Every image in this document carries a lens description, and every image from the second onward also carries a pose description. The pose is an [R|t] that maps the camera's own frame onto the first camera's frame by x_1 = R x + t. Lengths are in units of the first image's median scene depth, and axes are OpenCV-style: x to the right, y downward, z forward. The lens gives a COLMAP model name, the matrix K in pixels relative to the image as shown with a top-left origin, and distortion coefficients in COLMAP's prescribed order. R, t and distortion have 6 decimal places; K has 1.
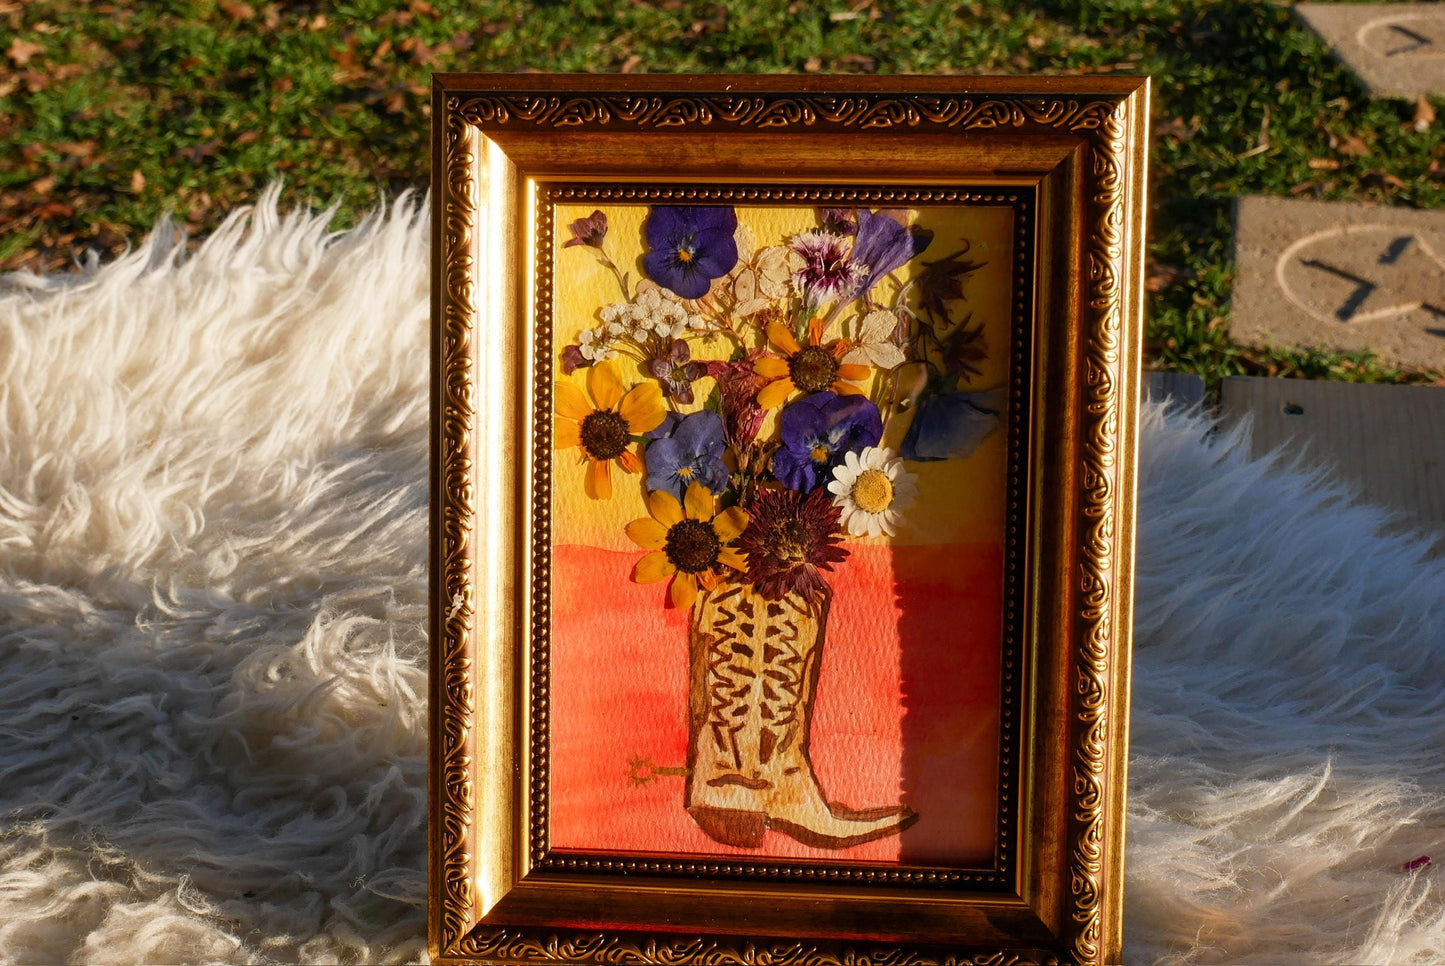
lens RADIAL K [[2022.5, 0, 722.5], [0, 2022.5, 483.0], [0, 0, 1]] dist [-0.032376, 0.056242]
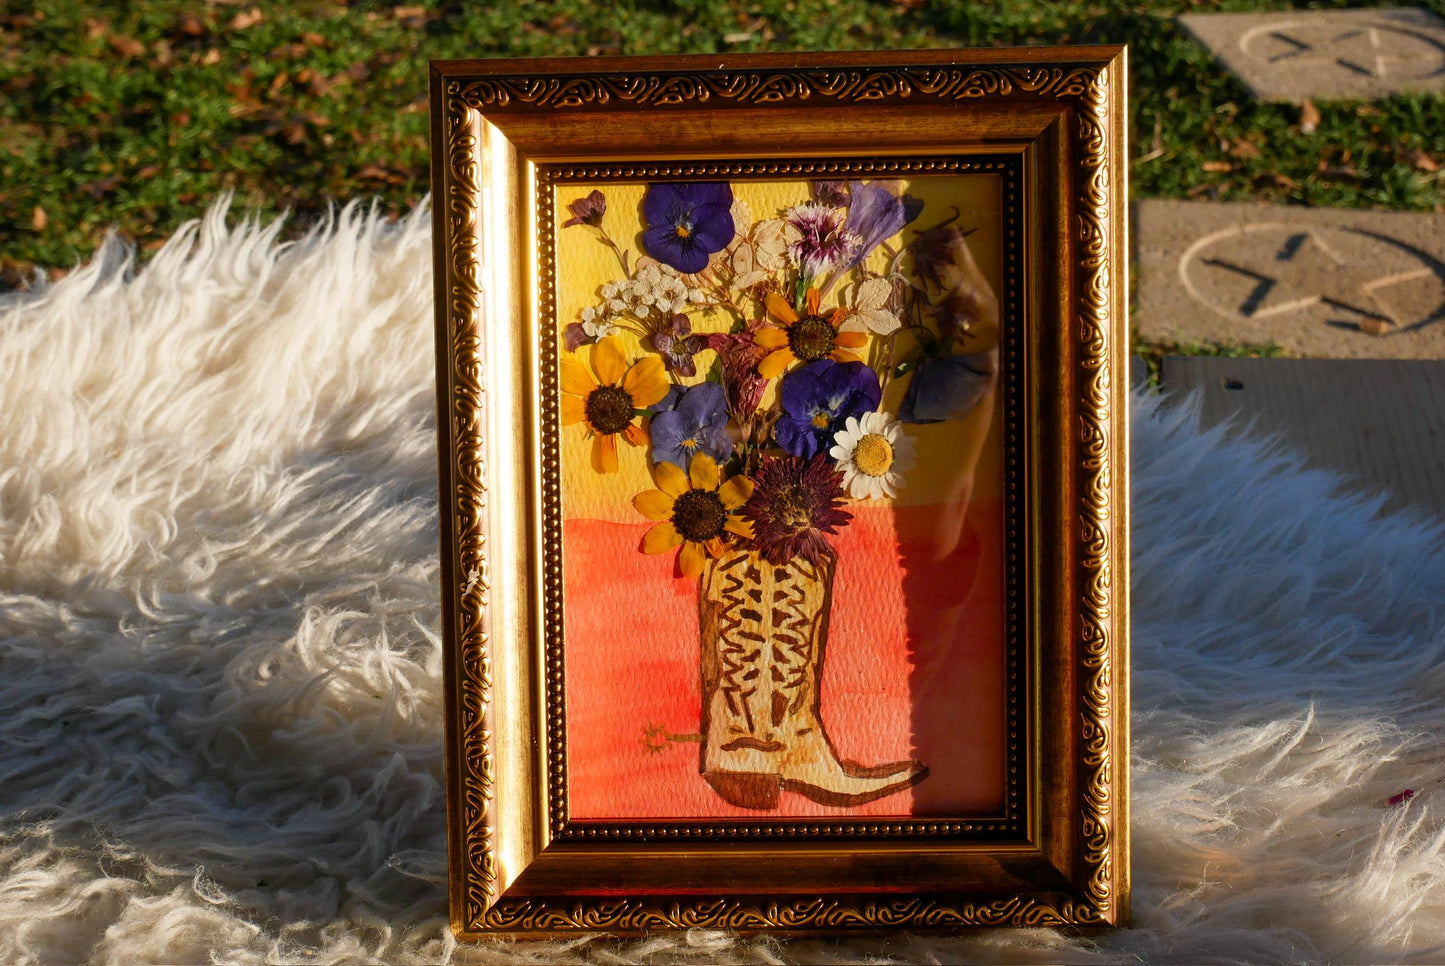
lens RADIAL K [[2022.5, 0, 722.5], [0, 2022.5, 483.0], [0, 0, 1]] dist [-0.032376, 0.056242]
pose [[0.997657, -0.036592, 0.057803, -0.061520], [0.037551, 0.999173, -0.015598, 0.031126], [-0.057185, 0.017732, 0.998206, -0.021392]]
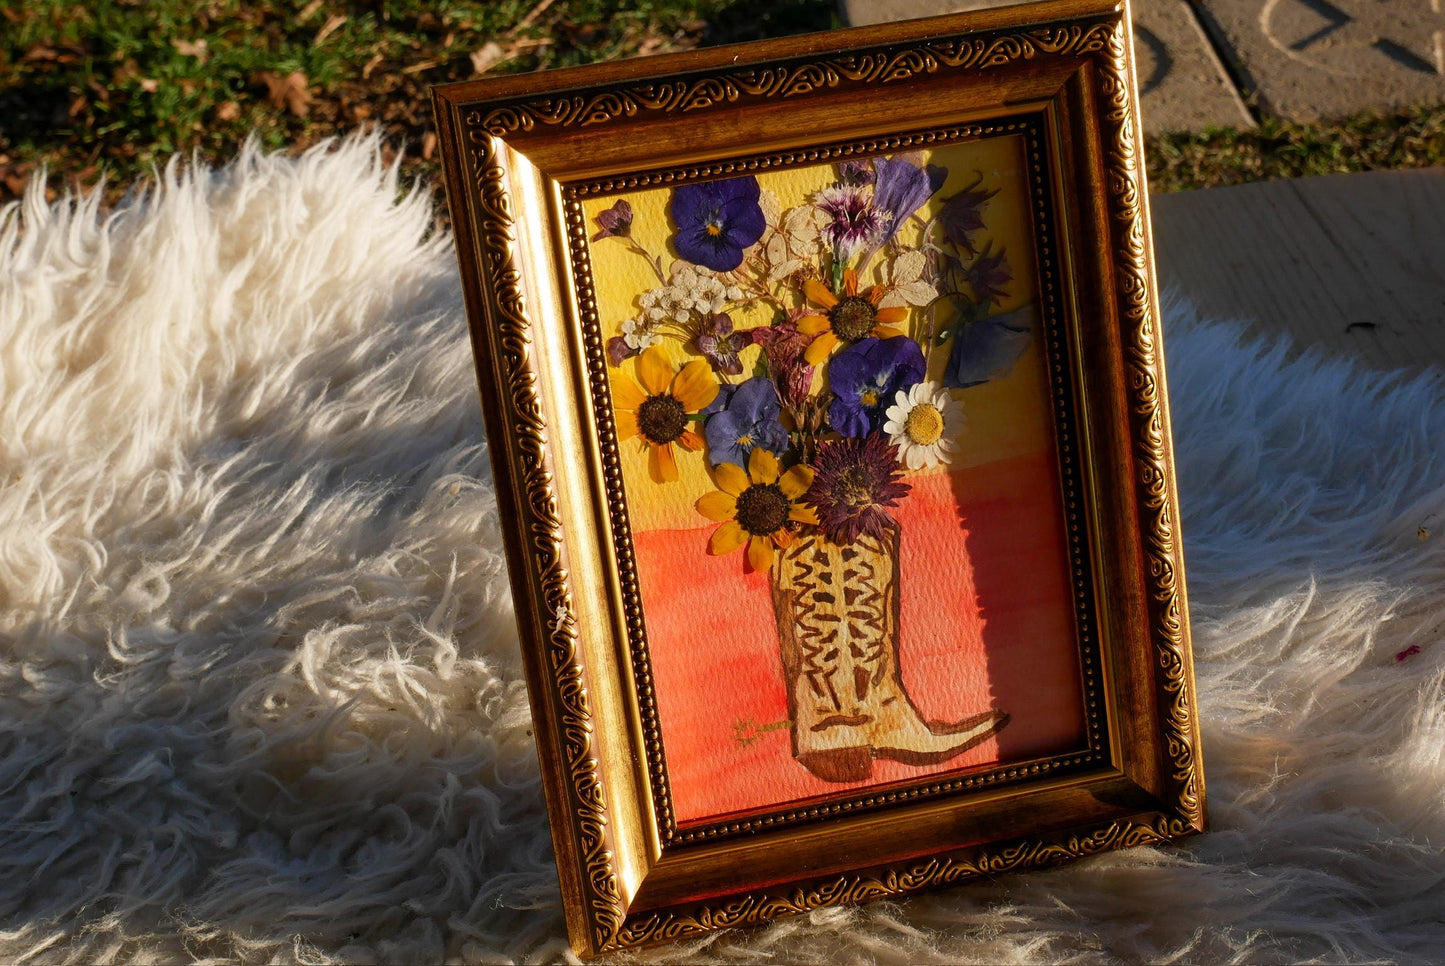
lens RADIAL K [[2022.5, 0, 722.5], [0, 2022.5, 483.0], [0, 0, 1]] dist [-0.032376, 0.056242]
pose [[0.955492, -0.196550, 0.220009, -0.255792], [0.173915, 0.977653, 0.118103, -0.105853], [-0.238305, -0.074584, 0.968322, 0.018322]]
